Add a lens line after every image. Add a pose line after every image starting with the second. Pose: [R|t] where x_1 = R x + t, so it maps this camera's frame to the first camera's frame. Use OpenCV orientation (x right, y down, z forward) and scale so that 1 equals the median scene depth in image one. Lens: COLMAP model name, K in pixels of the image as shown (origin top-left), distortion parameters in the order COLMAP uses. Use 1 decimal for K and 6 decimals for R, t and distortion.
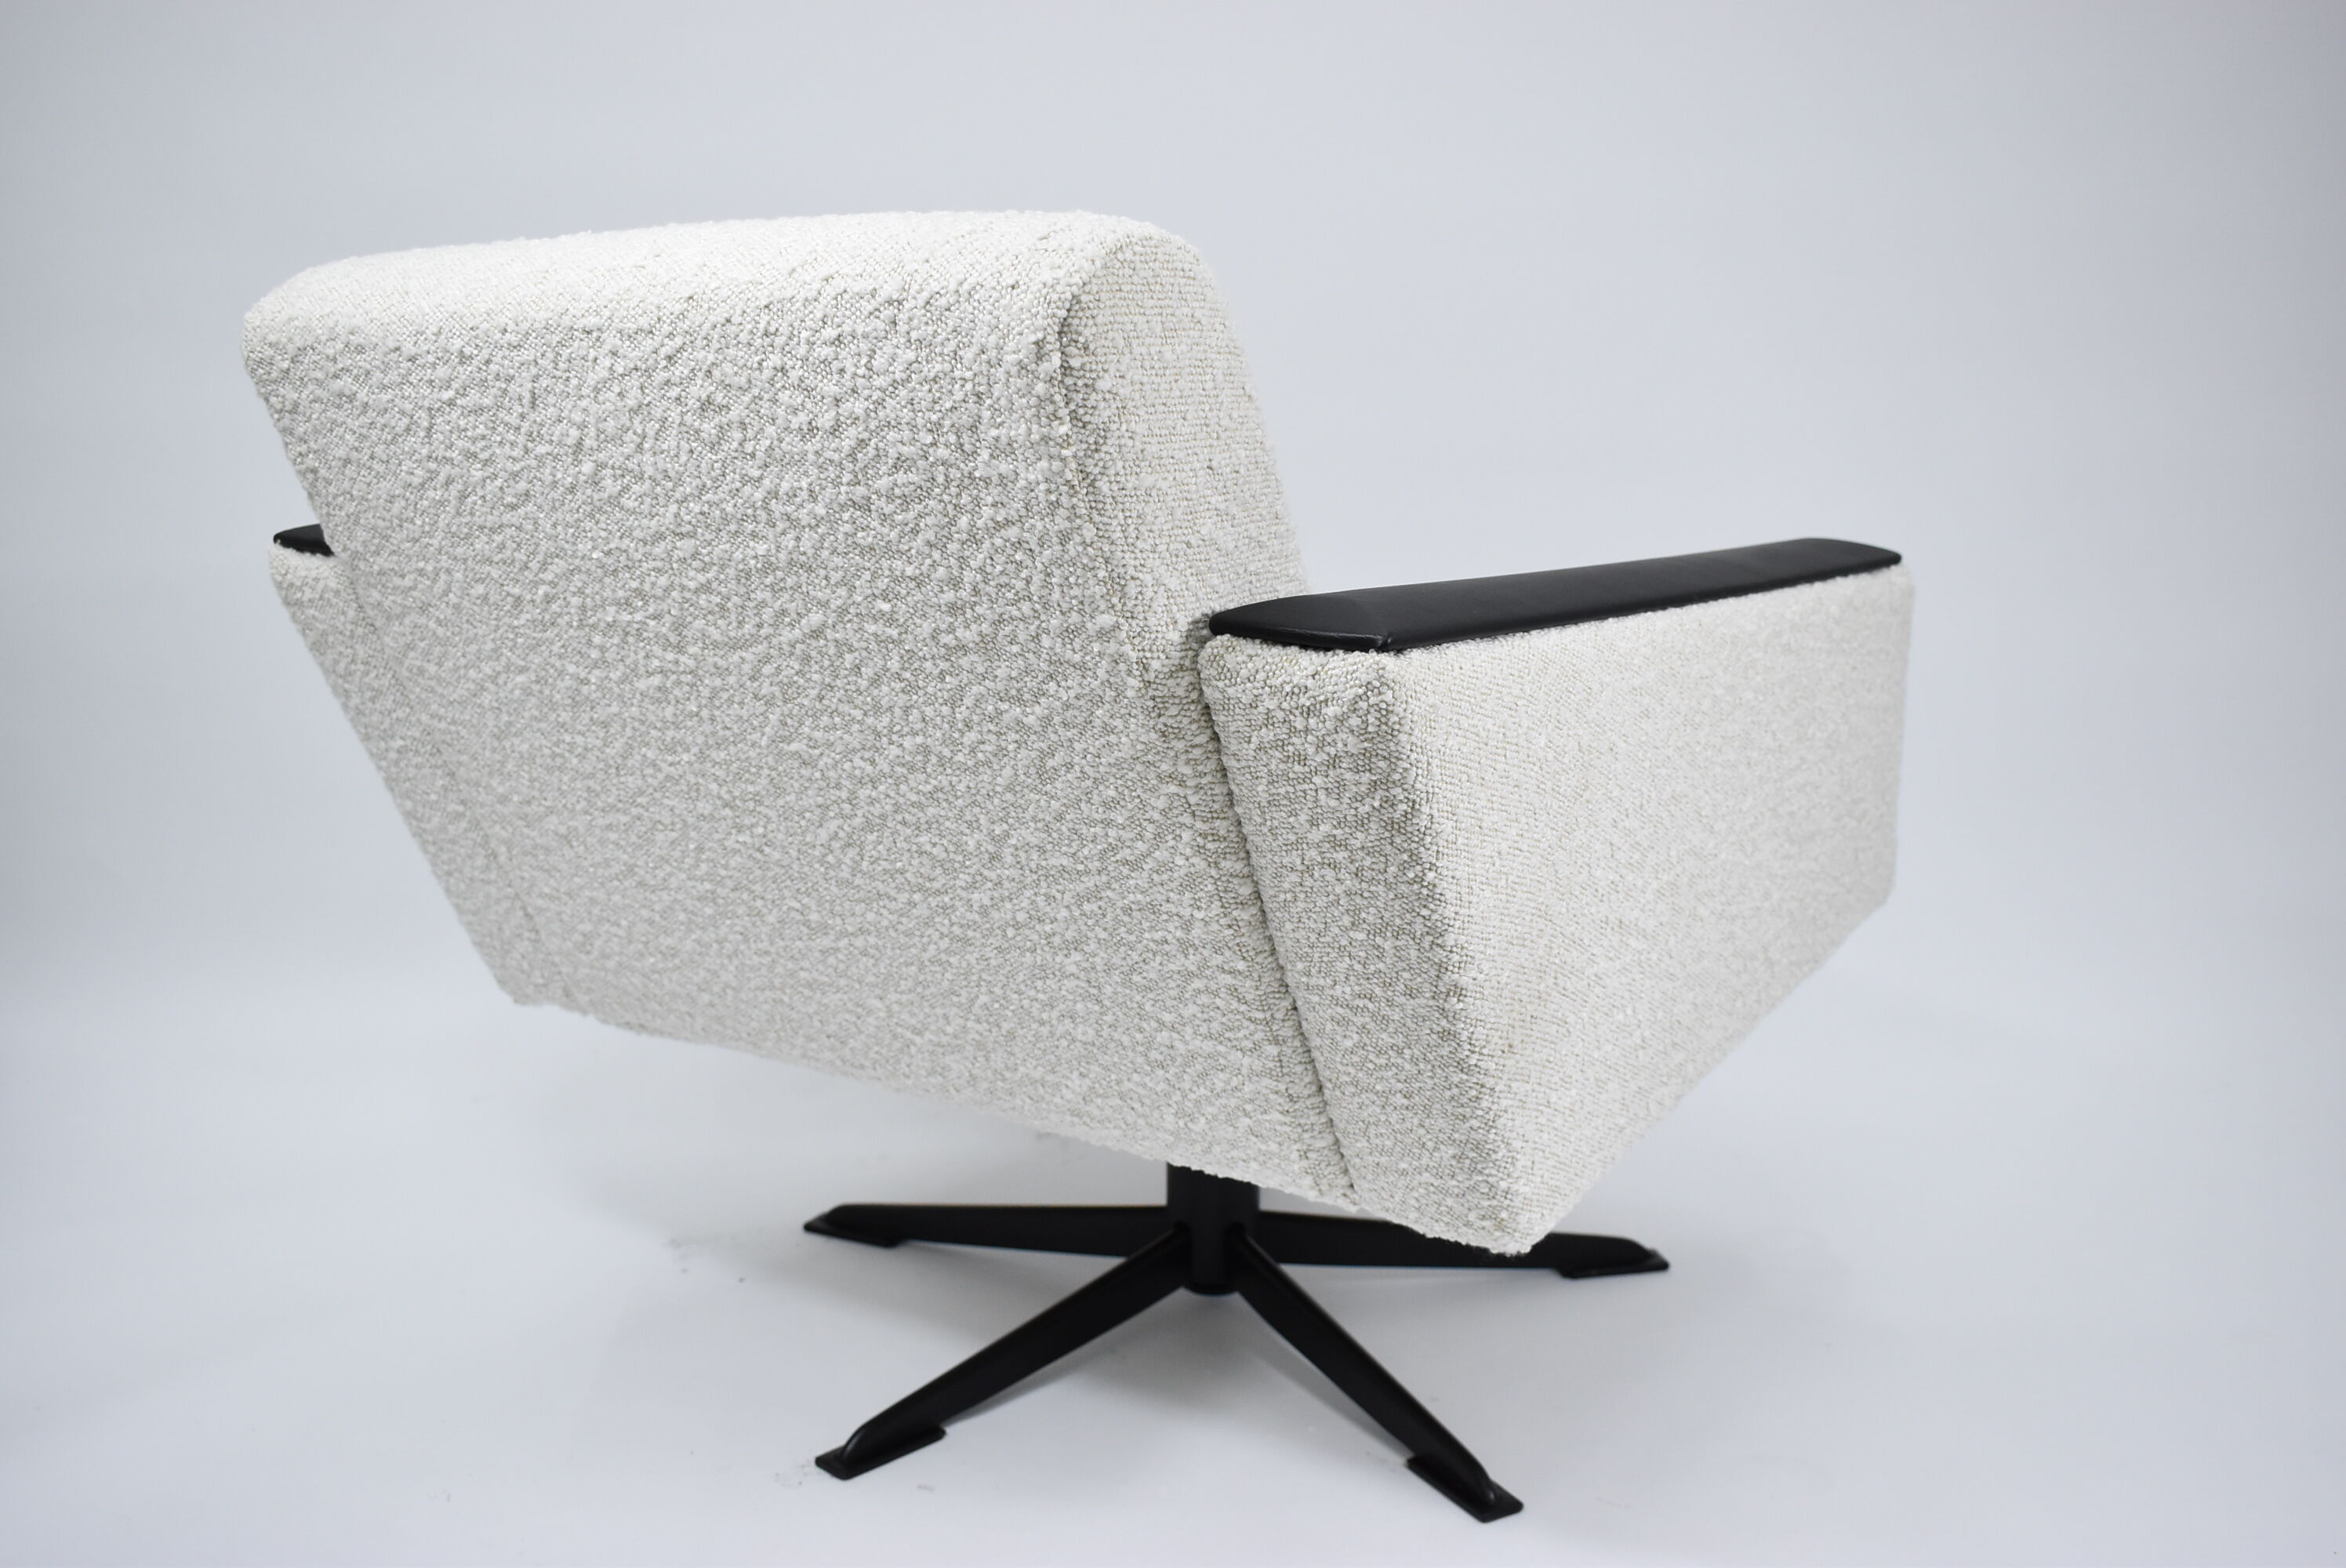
lens RADIAL K [[2363.1, 0, 1173.0], [0, 2363.1, 784.0], [0, 0, 1]] dist [-0.065966, 0.000299]
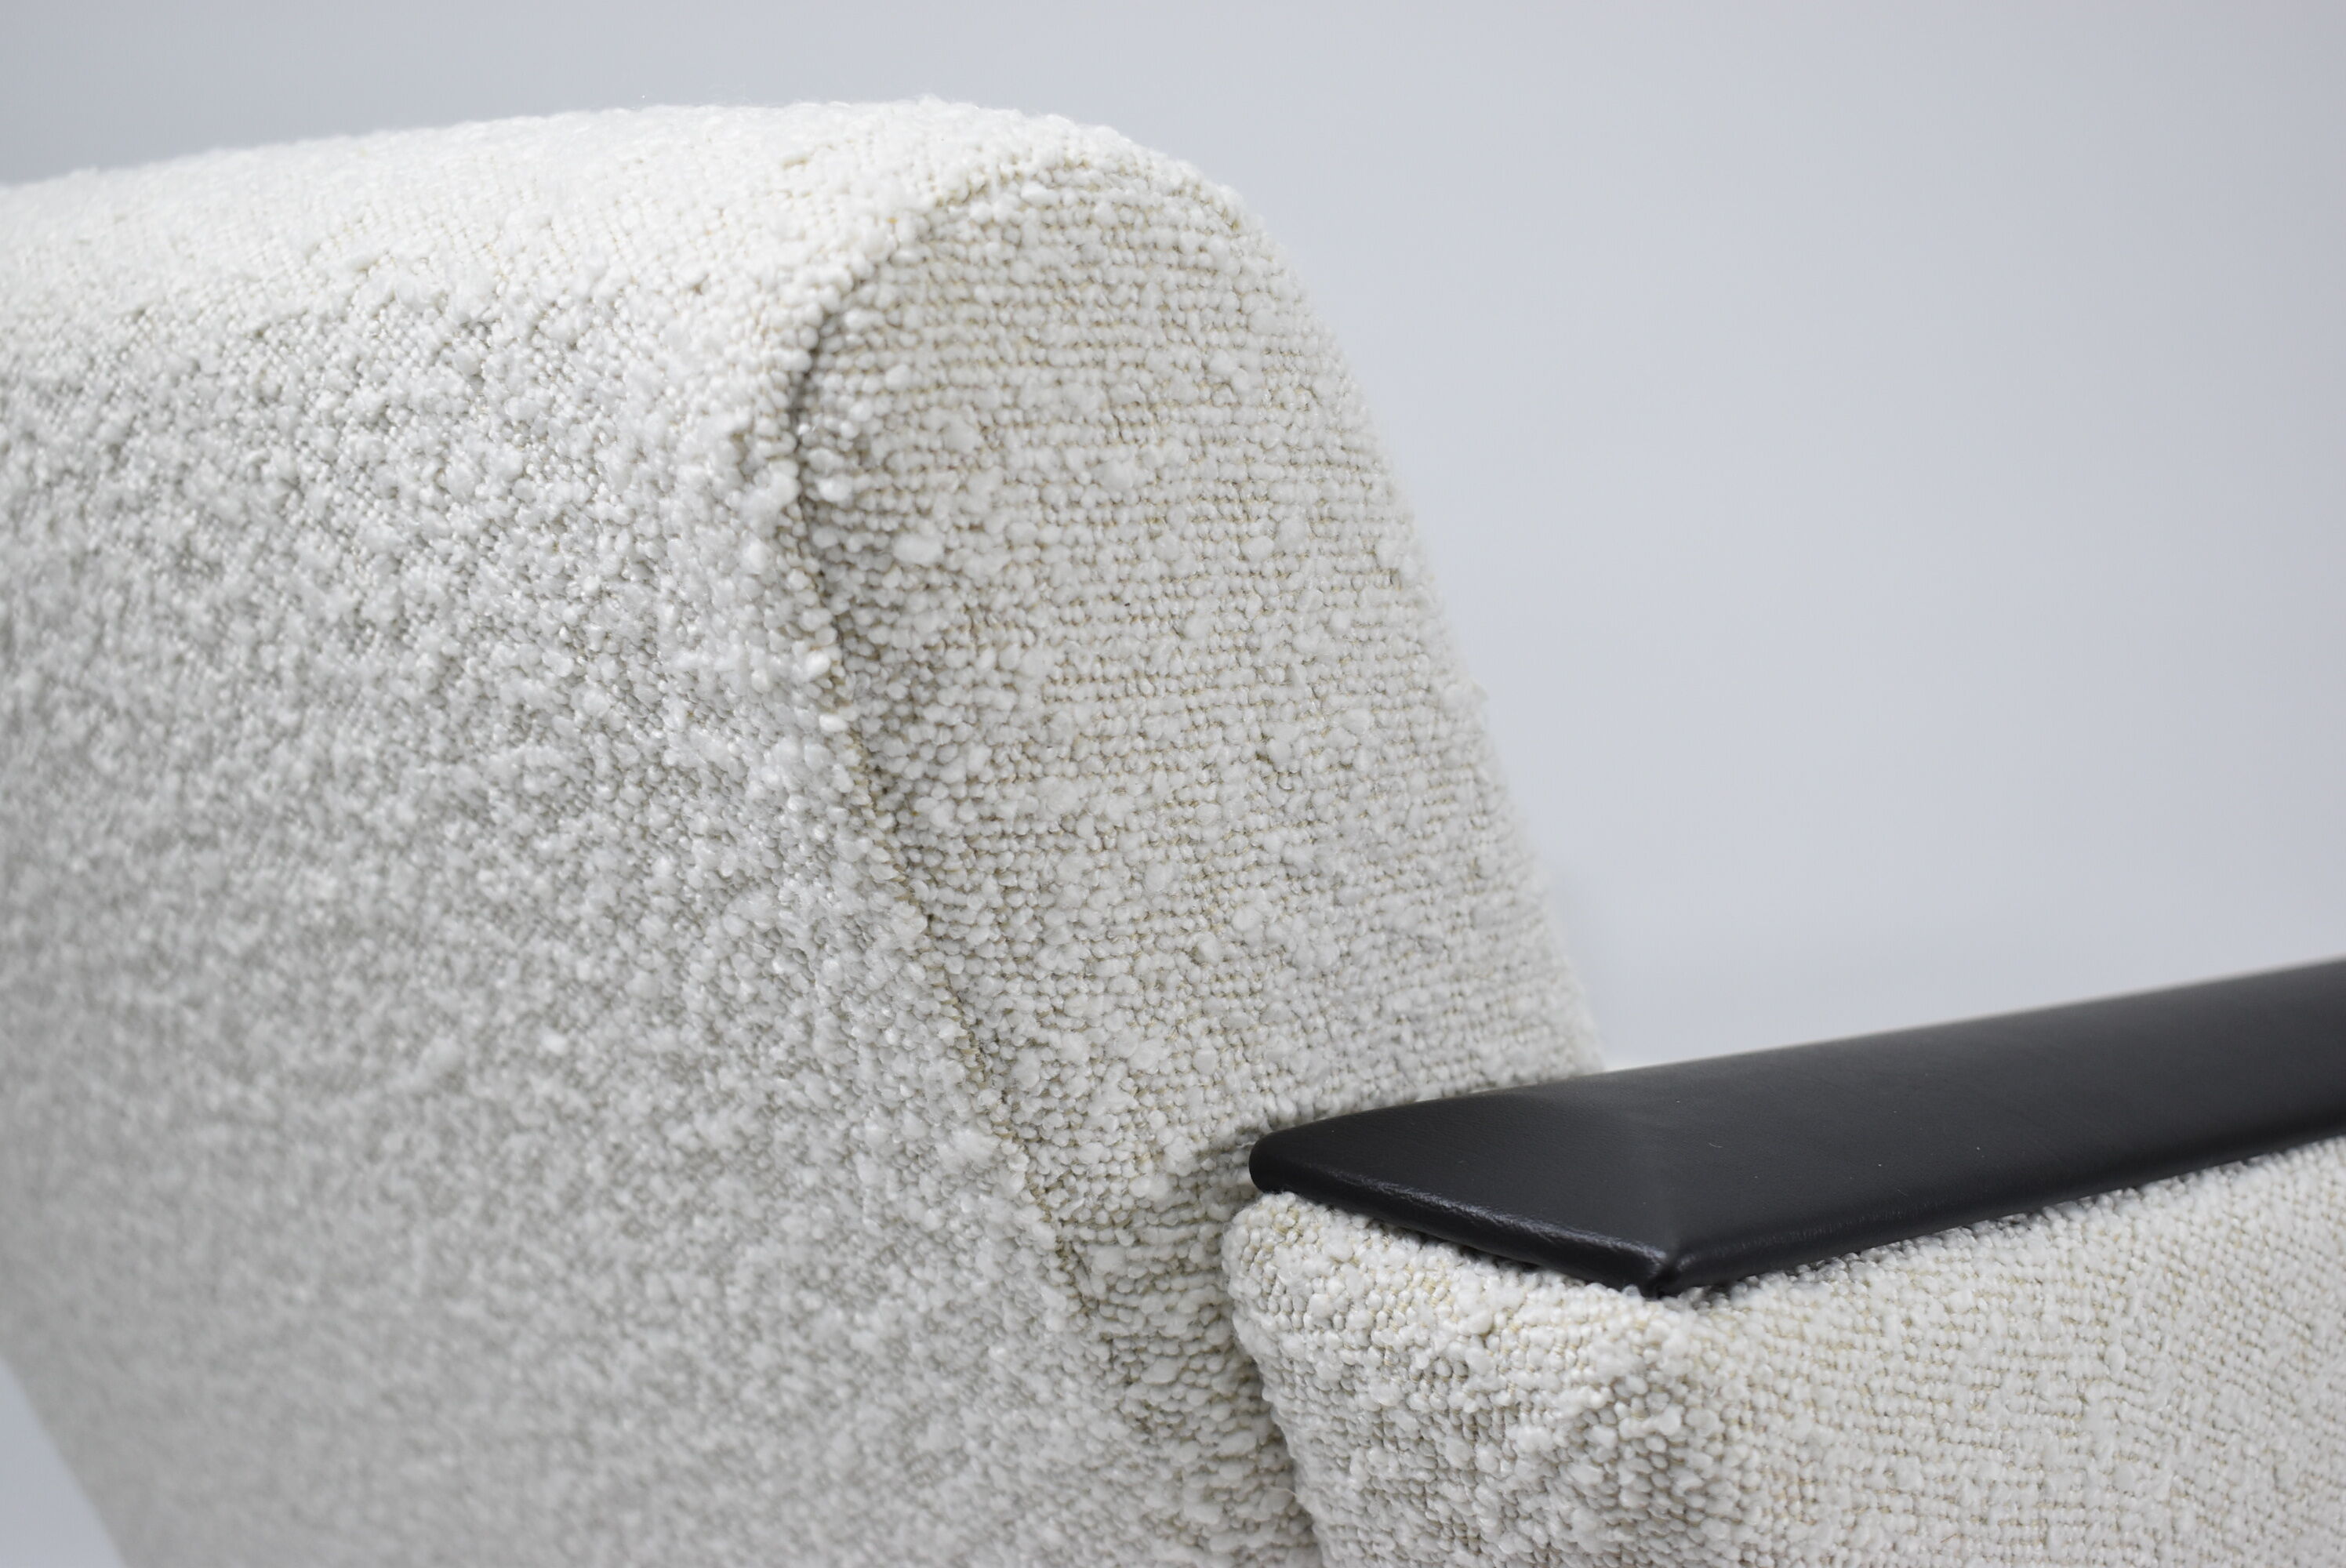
lens RADIAL K [[3380.1, 0, 1173.0], [0, 3380.1, 784.0], [0, 0, 1]] dist [-0.025345, -0.057245]
pose [[0.978084, 0.034511, -0.205330, 0.107194], [-0.048599, 0.996768, -0.063969, -0.087486], [0.202459, 0.072546, 0.976600, 0.426998]]
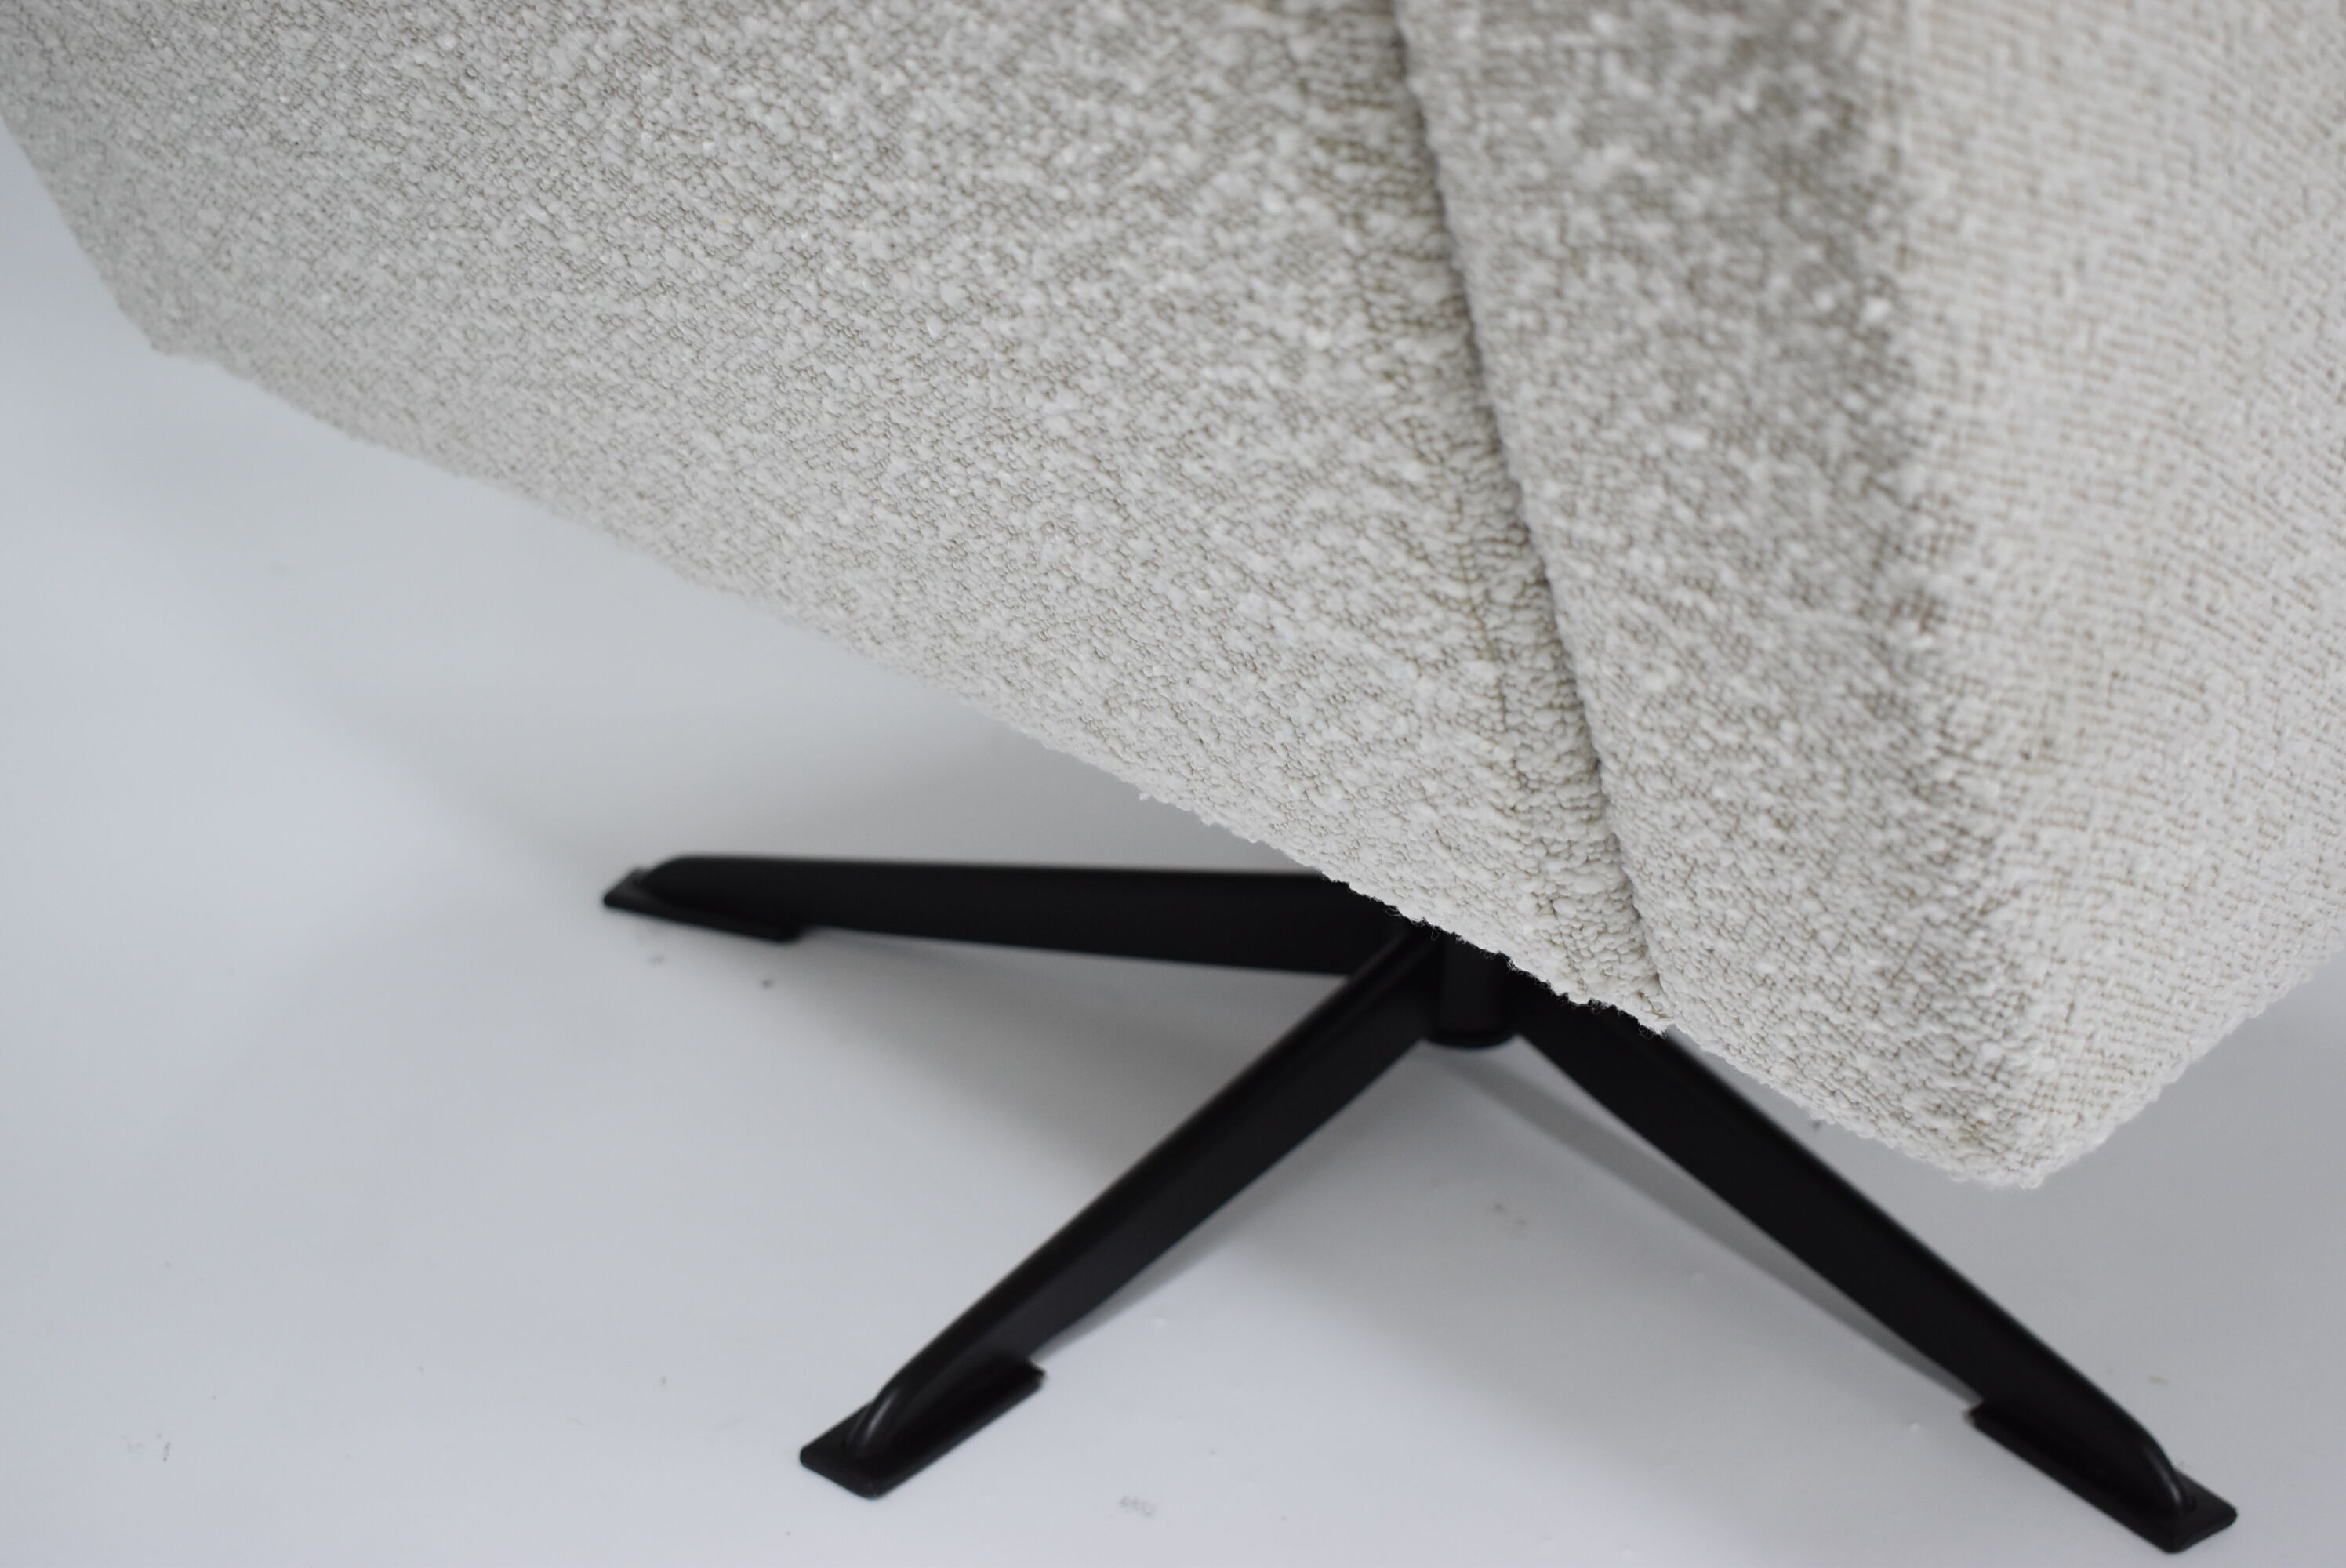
lens RADIAL K [[3380.1, 0, 1173.0], [0, 3380.1, 784.0], [0, 0, 1]] dist [-0.025345, -0.057245]
pose [[0.982851, 0.120067, -0.139956, 0.078159], [-0.086975, 0.971090, 0.222304, 0.002396], [0.162602, -0.206319, 0.964880, 0.420557]]
